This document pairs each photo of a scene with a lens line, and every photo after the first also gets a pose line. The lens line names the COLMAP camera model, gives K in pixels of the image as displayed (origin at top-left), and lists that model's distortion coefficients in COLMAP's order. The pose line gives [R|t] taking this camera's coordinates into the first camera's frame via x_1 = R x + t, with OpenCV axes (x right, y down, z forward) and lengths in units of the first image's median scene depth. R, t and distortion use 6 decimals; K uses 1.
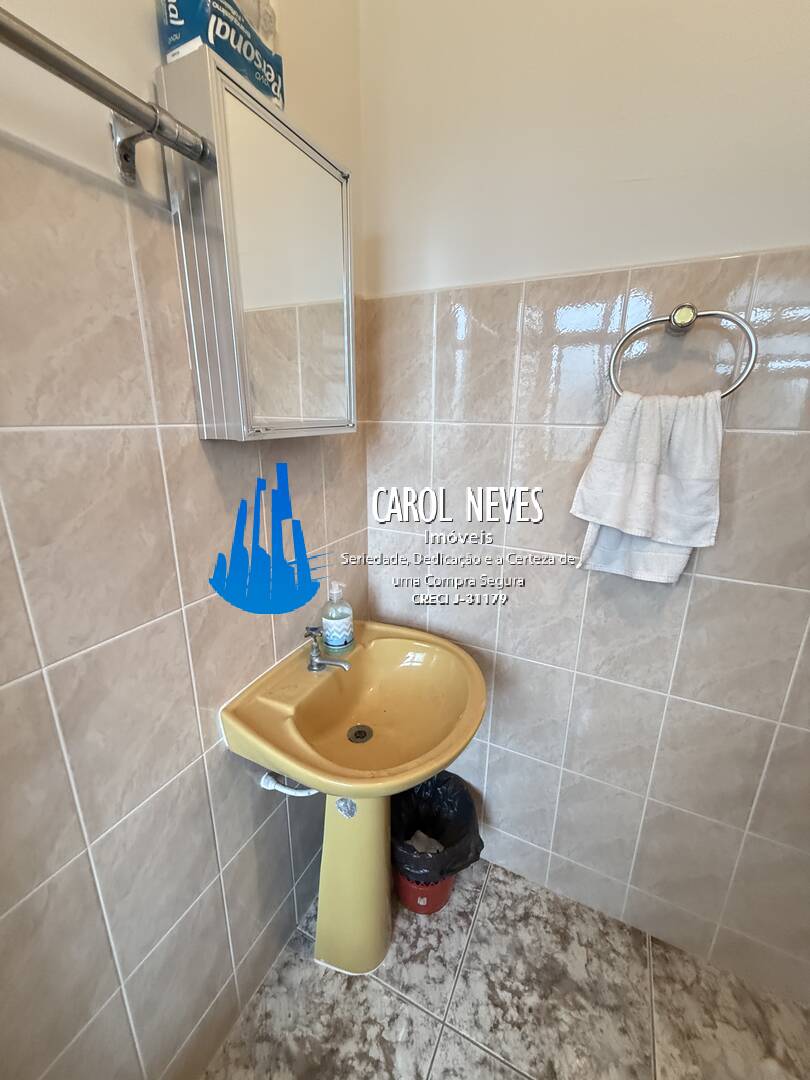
lens RADIAL K [[430.7, 0, 405.9], [0, 430.7, 536.6], [0, 0, 1]] dist [-0.000544, 0.000229]
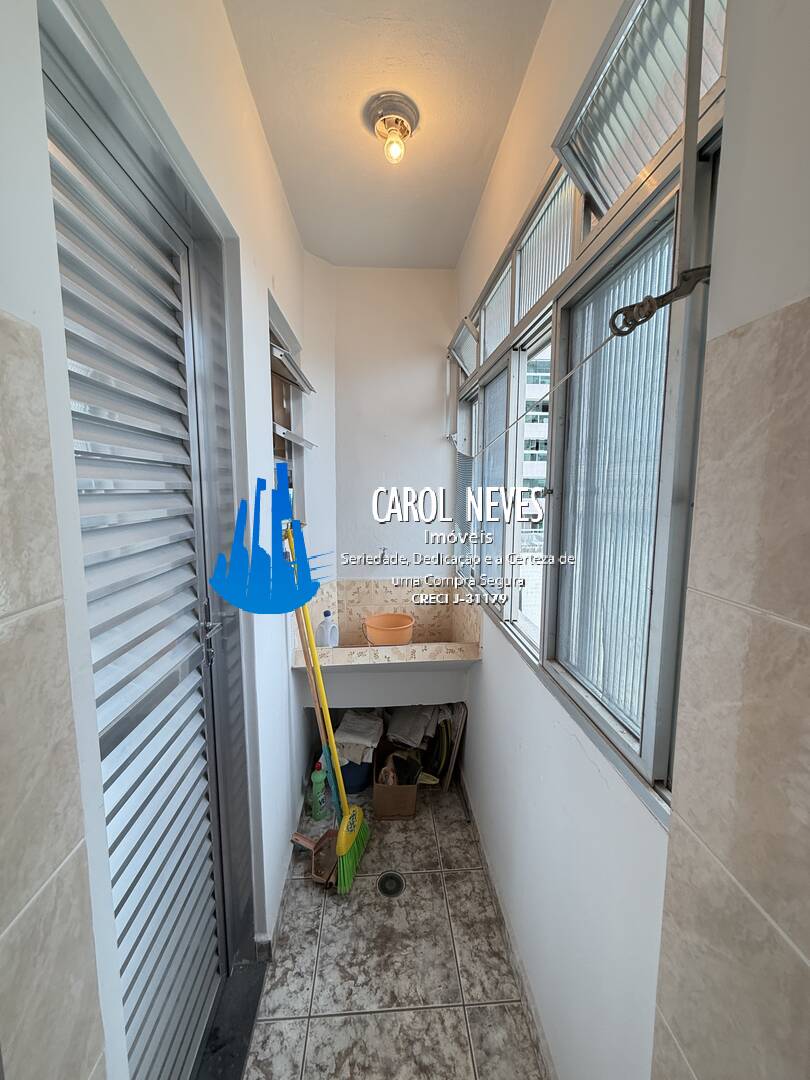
lens RADIAL K [[430.7, 0, 405.9], [0, 430.7, 536.6], [0, 0, 1]] dist [-0.000544, 0.000229]
pose [[0.493989, 0.091525, -0.864637, 1.051851], [-0.235818, 0.971273, -0.031917, -0.184612], [0.836878, 0.219664, 0.501381, 0.302208]]
